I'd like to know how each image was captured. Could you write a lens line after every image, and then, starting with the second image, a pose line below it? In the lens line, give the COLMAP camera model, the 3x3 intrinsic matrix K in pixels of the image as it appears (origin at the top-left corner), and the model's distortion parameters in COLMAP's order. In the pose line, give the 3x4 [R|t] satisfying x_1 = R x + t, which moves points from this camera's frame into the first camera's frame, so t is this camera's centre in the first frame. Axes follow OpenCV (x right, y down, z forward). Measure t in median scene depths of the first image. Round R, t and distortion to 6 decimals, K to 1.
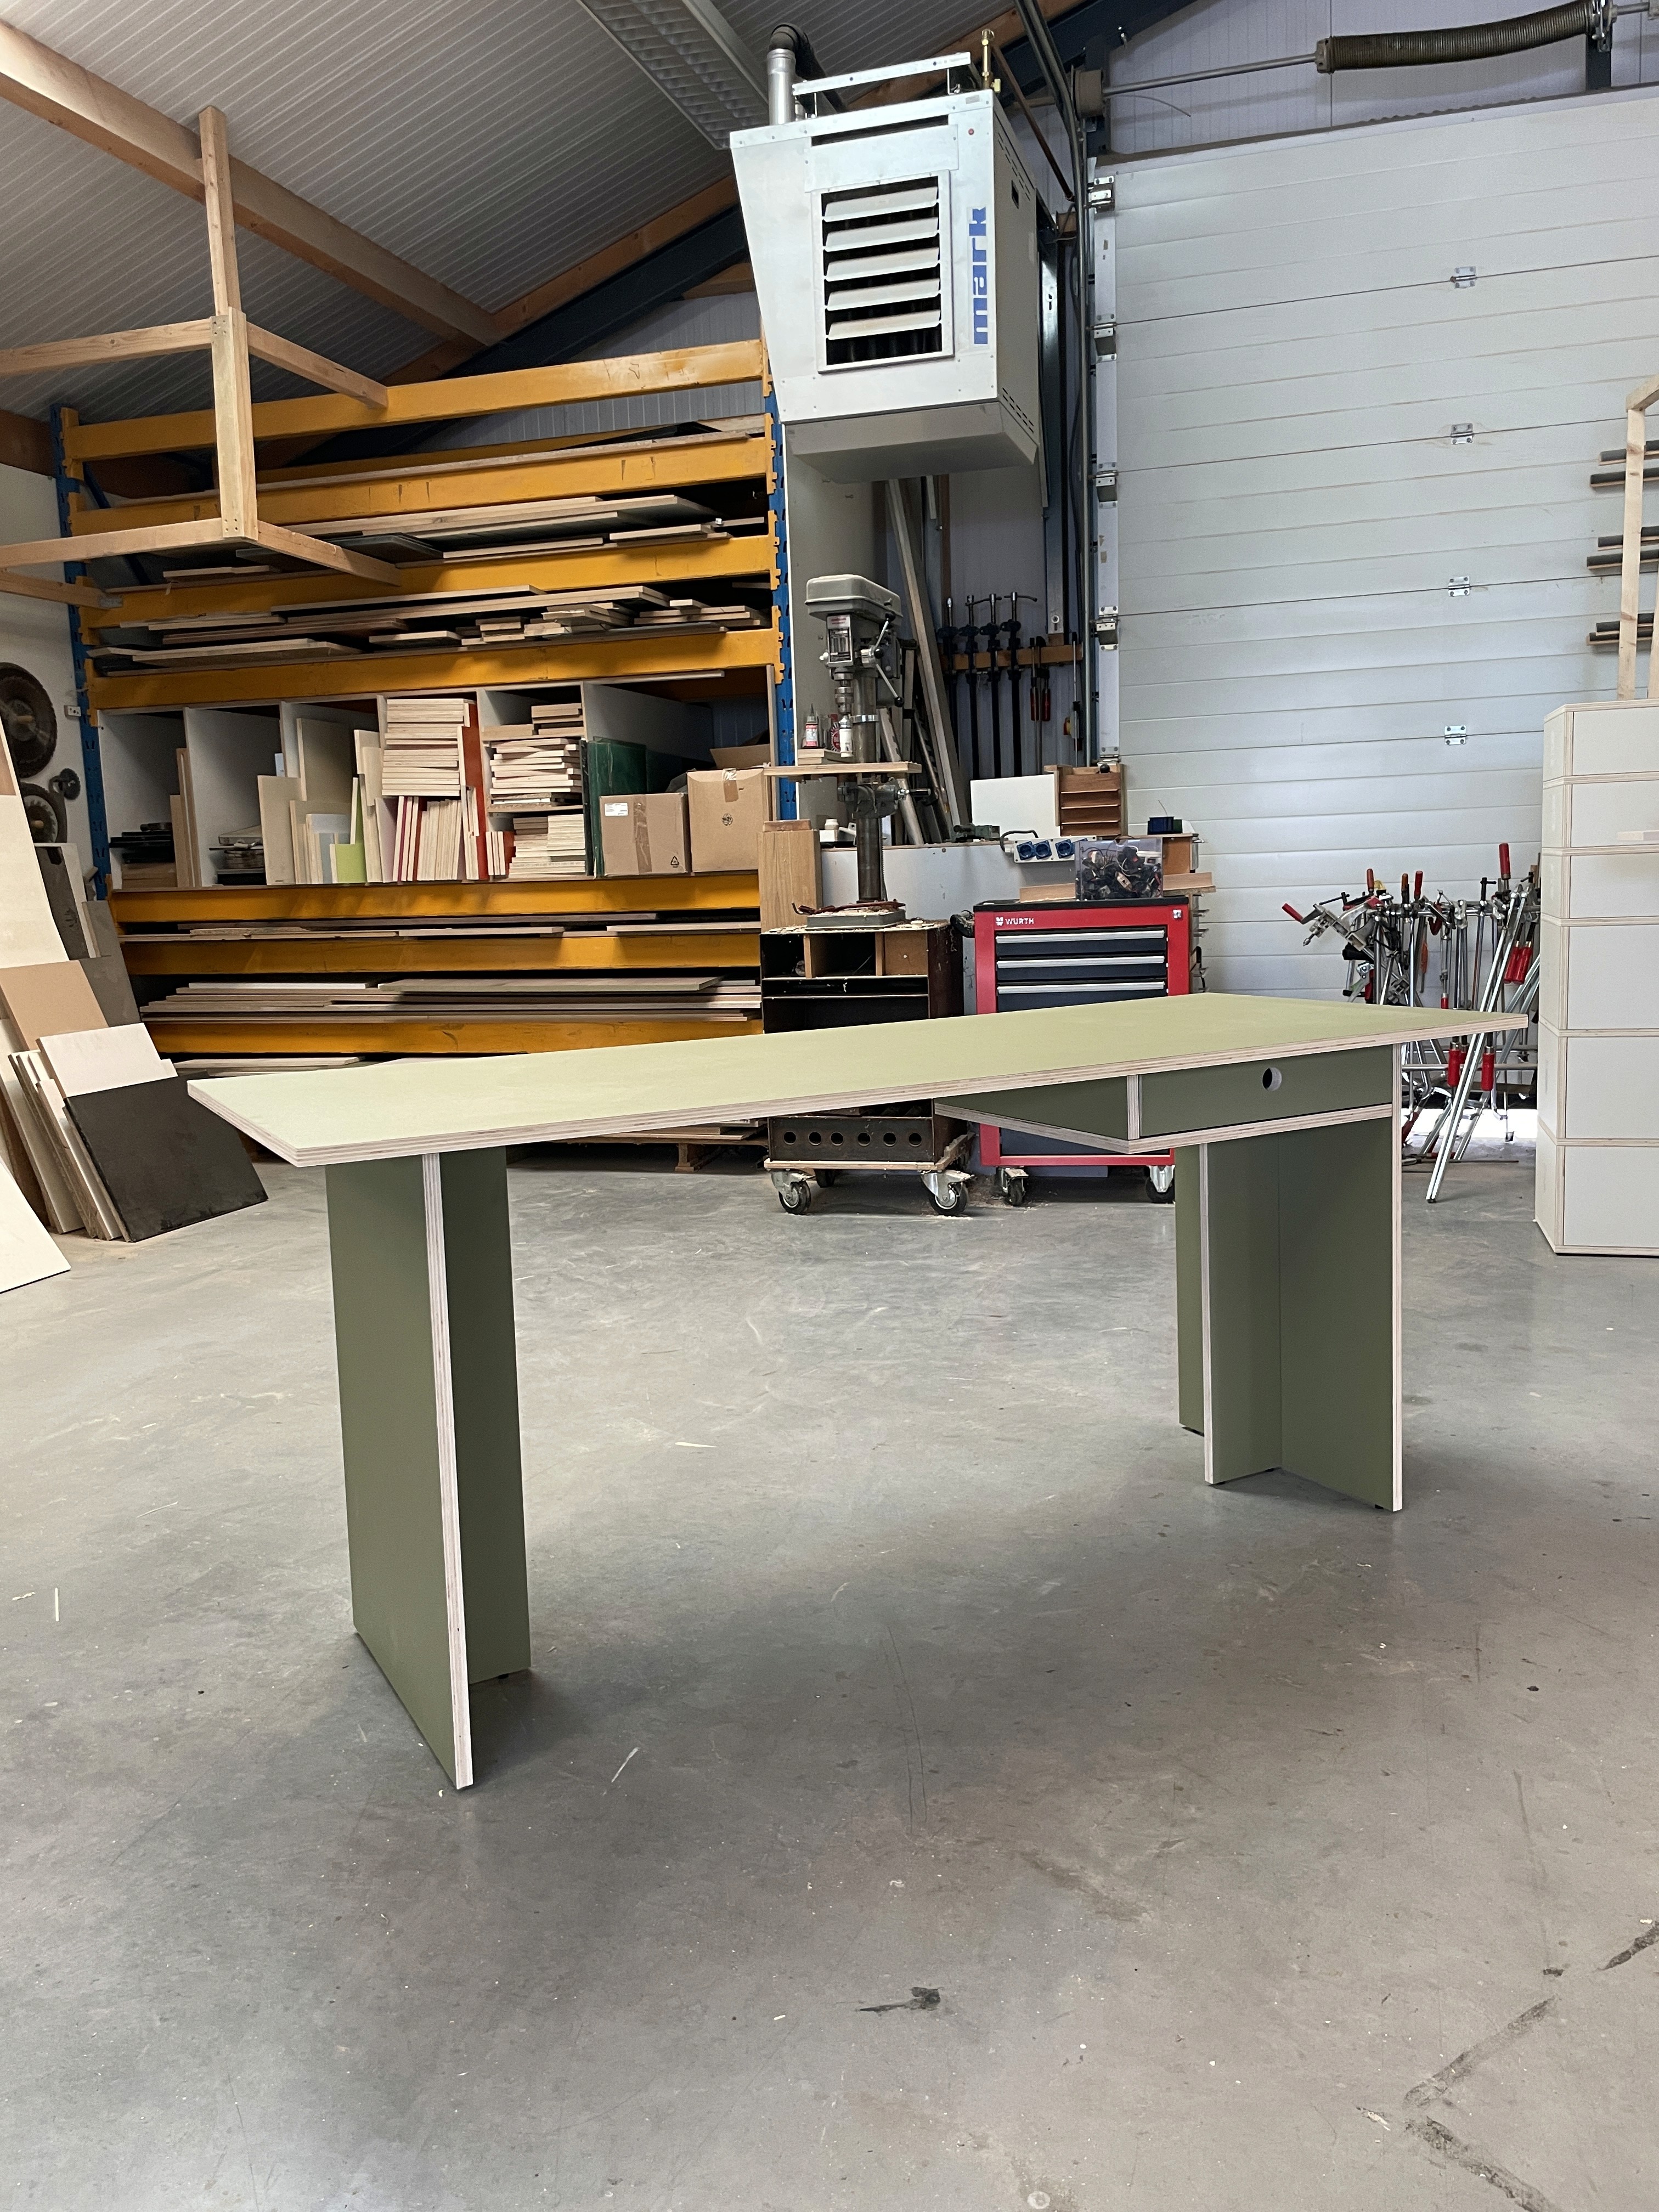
lens RADIAL K [[1678.9, 0, 829.6], [0, 1678.9, 1096.1], [0, 0, 1]] dist [0.086517, -0.121736]
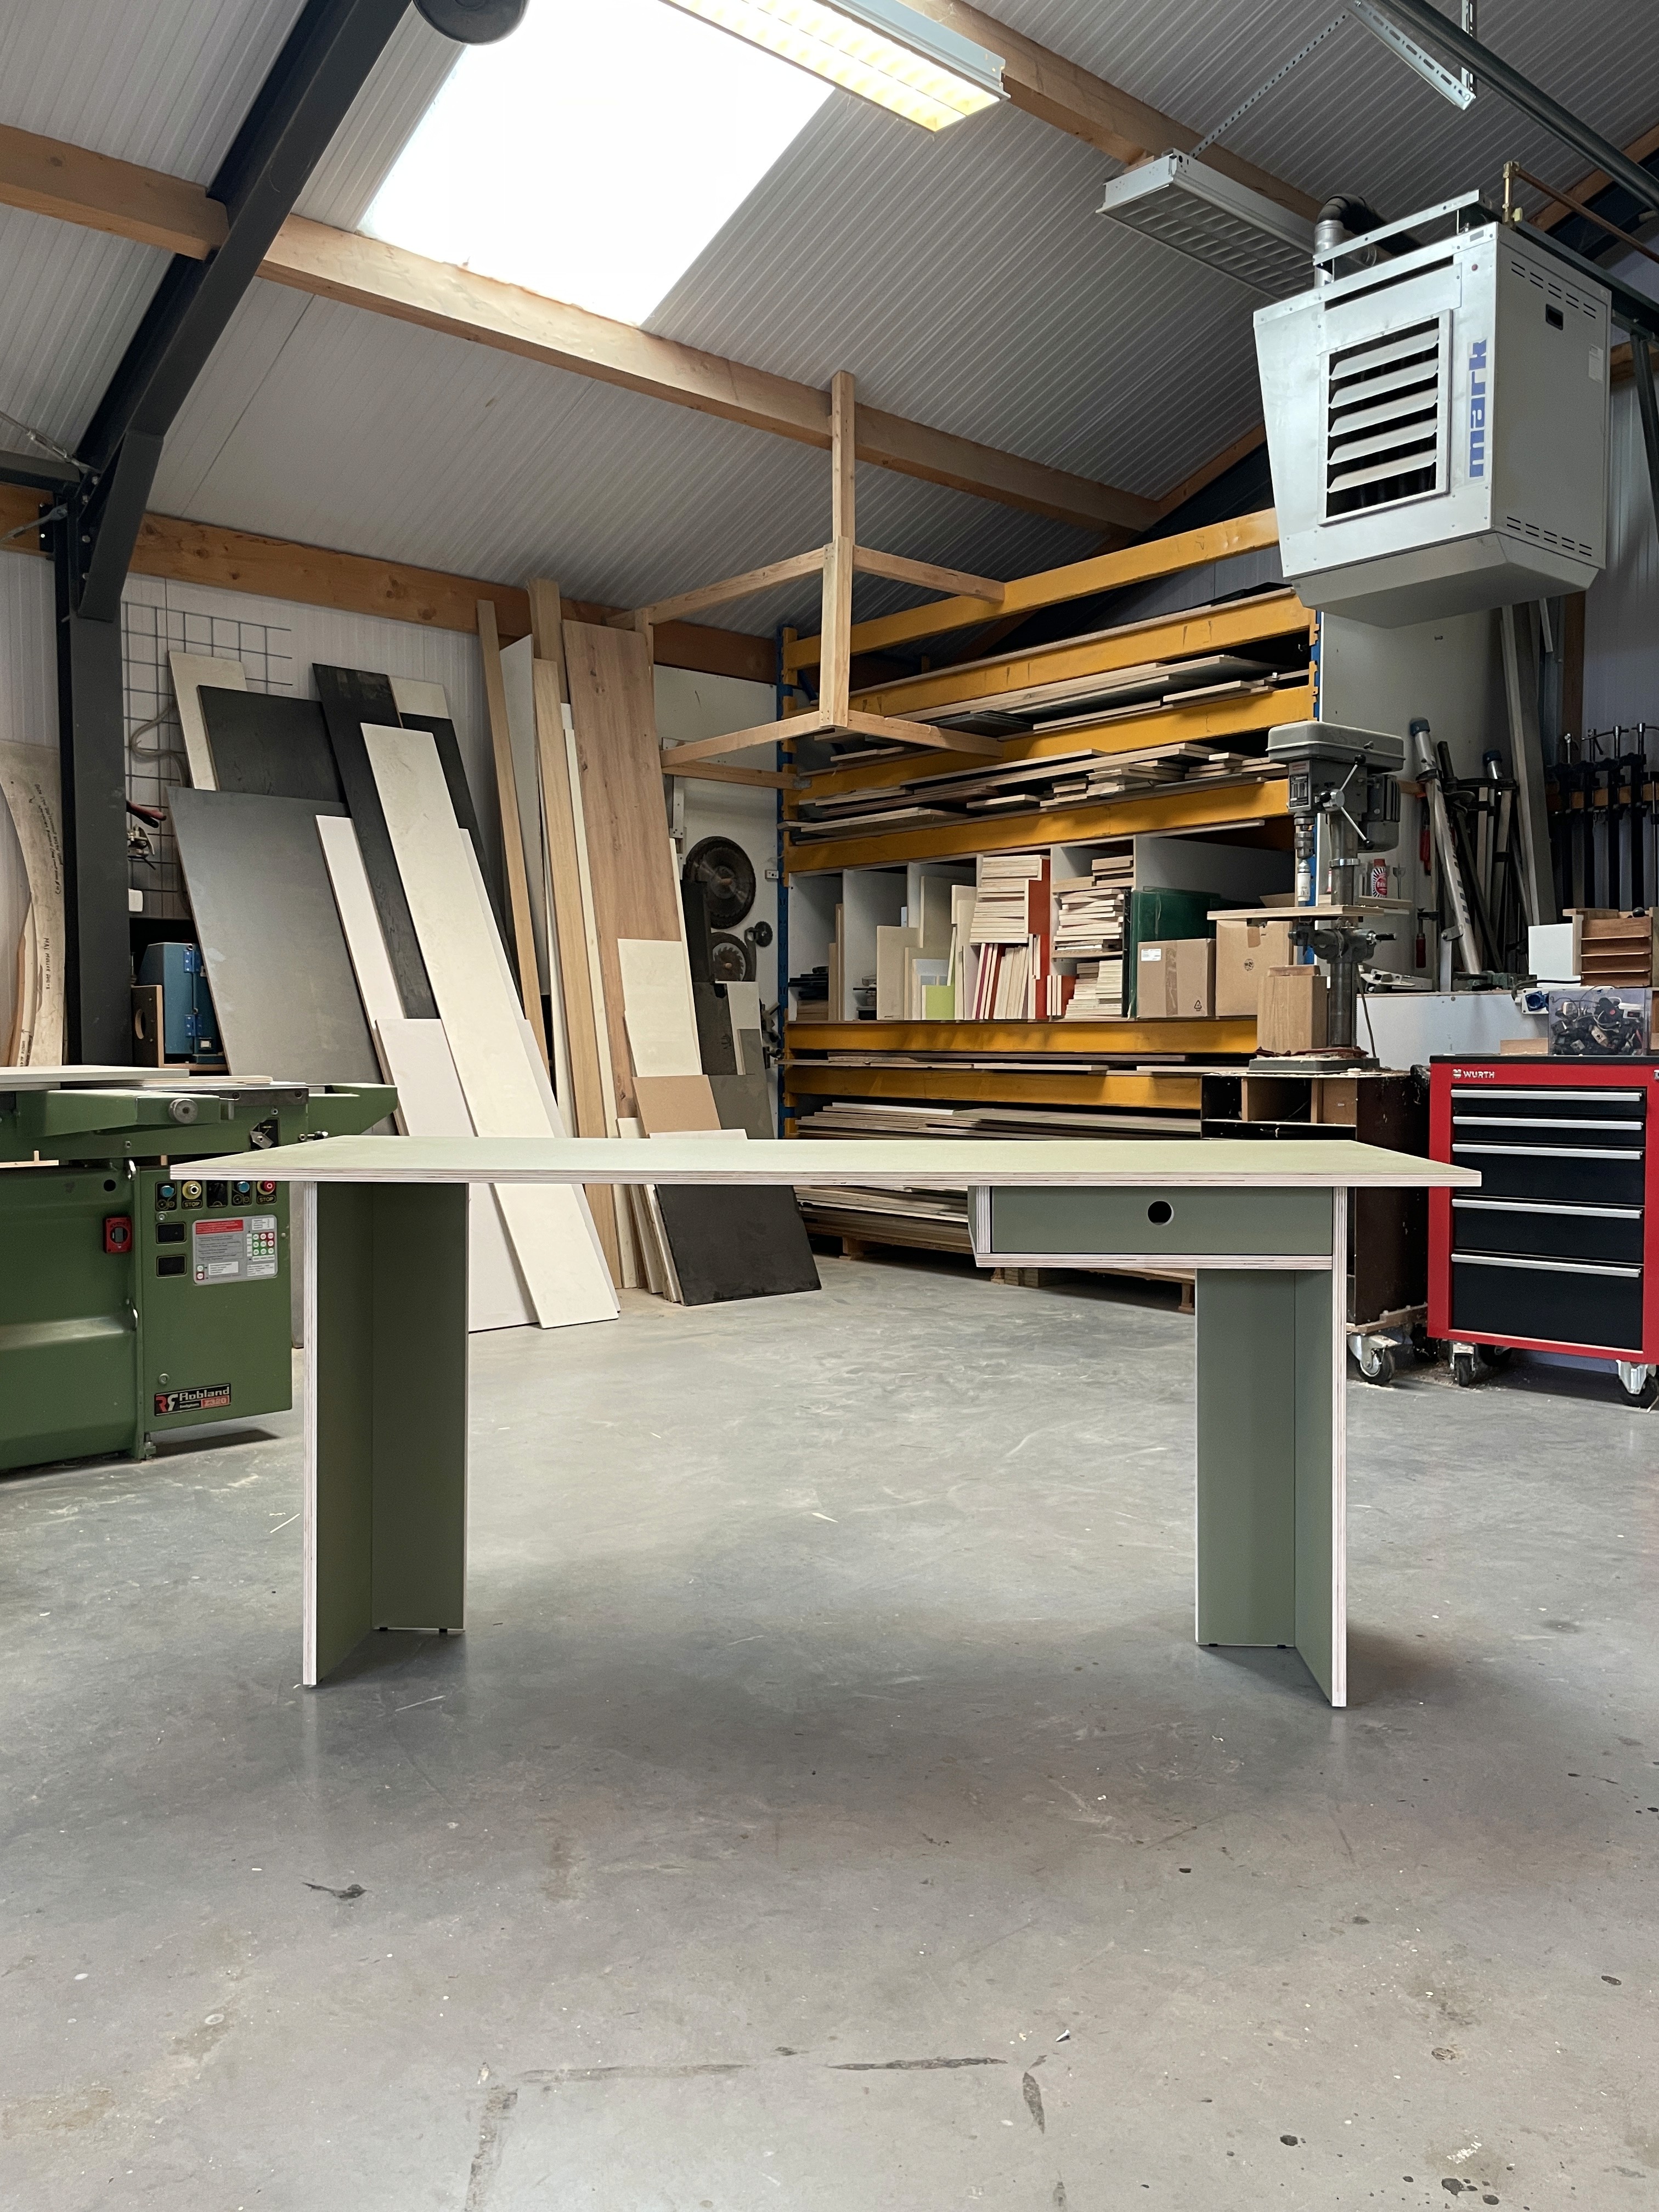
lens RADIAL K [[1678.9, 0, 838.7], [0, 1678.9, 1122.4], [0, 0, 1]] dist [0.086517, -0.121736]
pose [[0.849386, 0.062285, -0.524084, 0.267659], [-0.102152, 0.993636, -0.047469, 0.001582], [0.517792, 0.093855, 0.850343, 0.026550]]
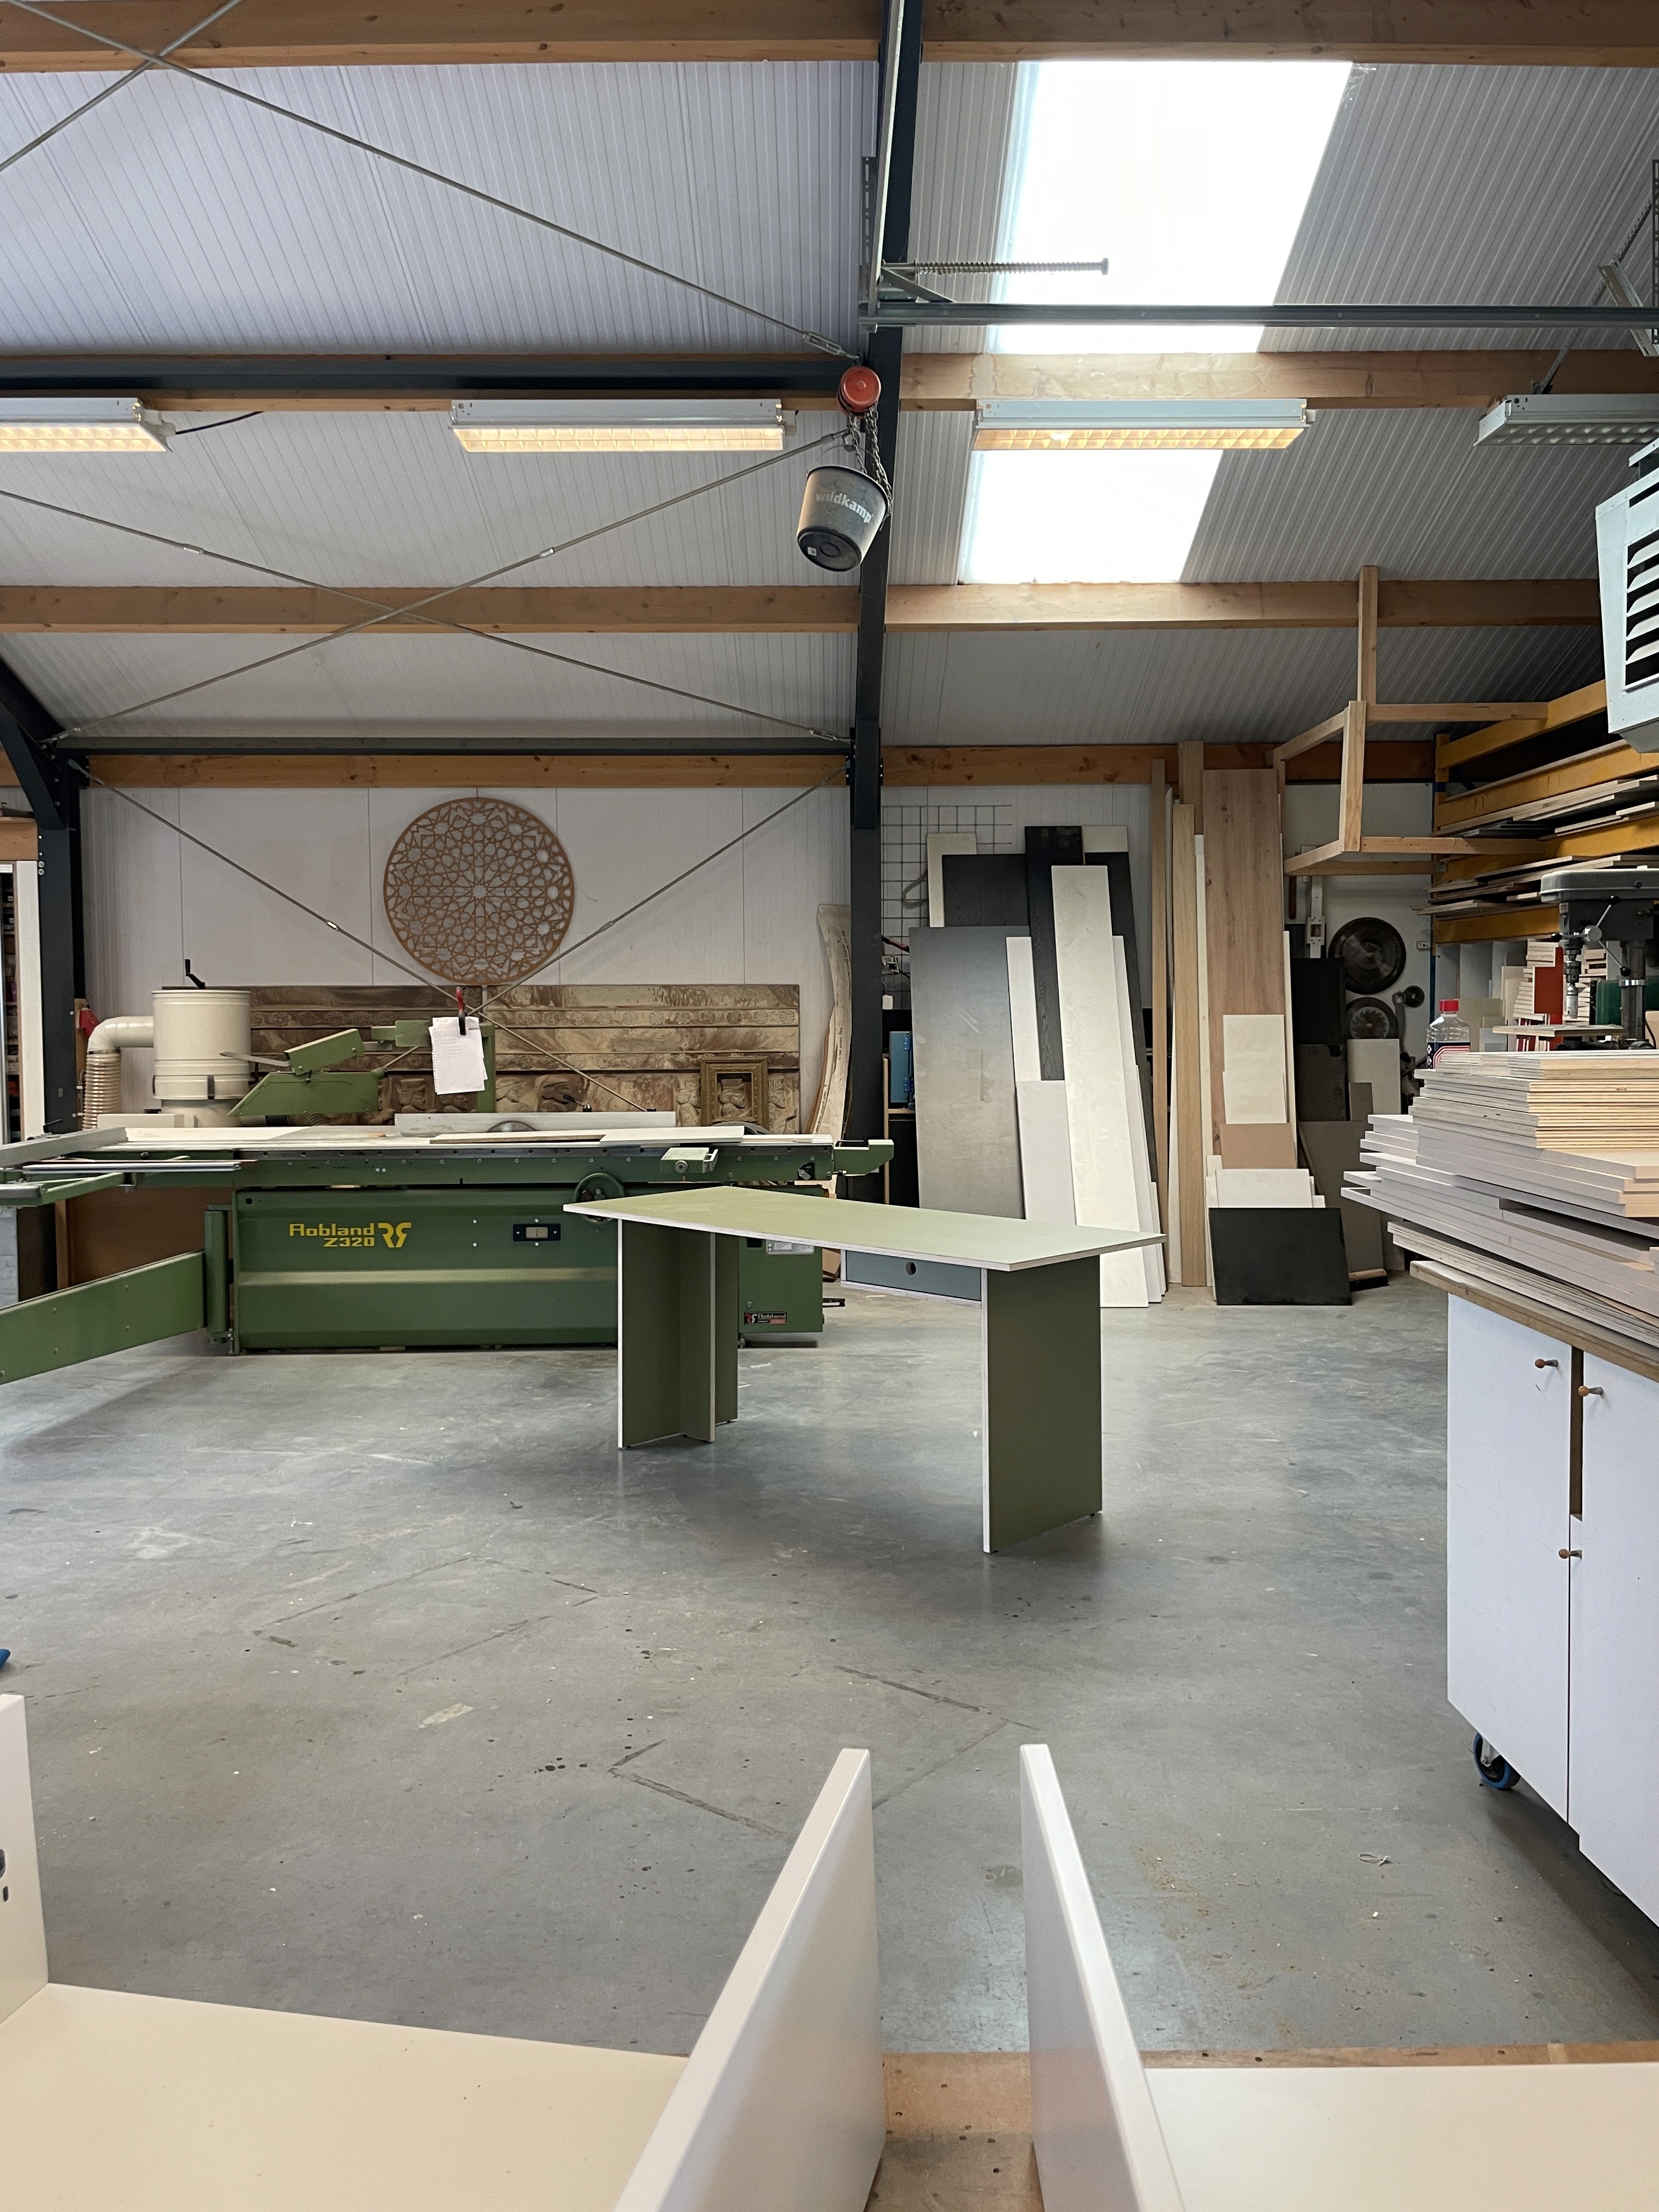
lens RADIAL K [[1678.9, 0, 834.5], [0, 1678.9, 1082.4], [0, 0, 1]] dist [0.086517, -0.121736]
pose [[0.296505, 0.079107, -0.951749, 0.857358], [-0.135324, 0.989989, 0.040127, -0.119186], [0.945395, 0.116896, 0.304242, 0.146839]]
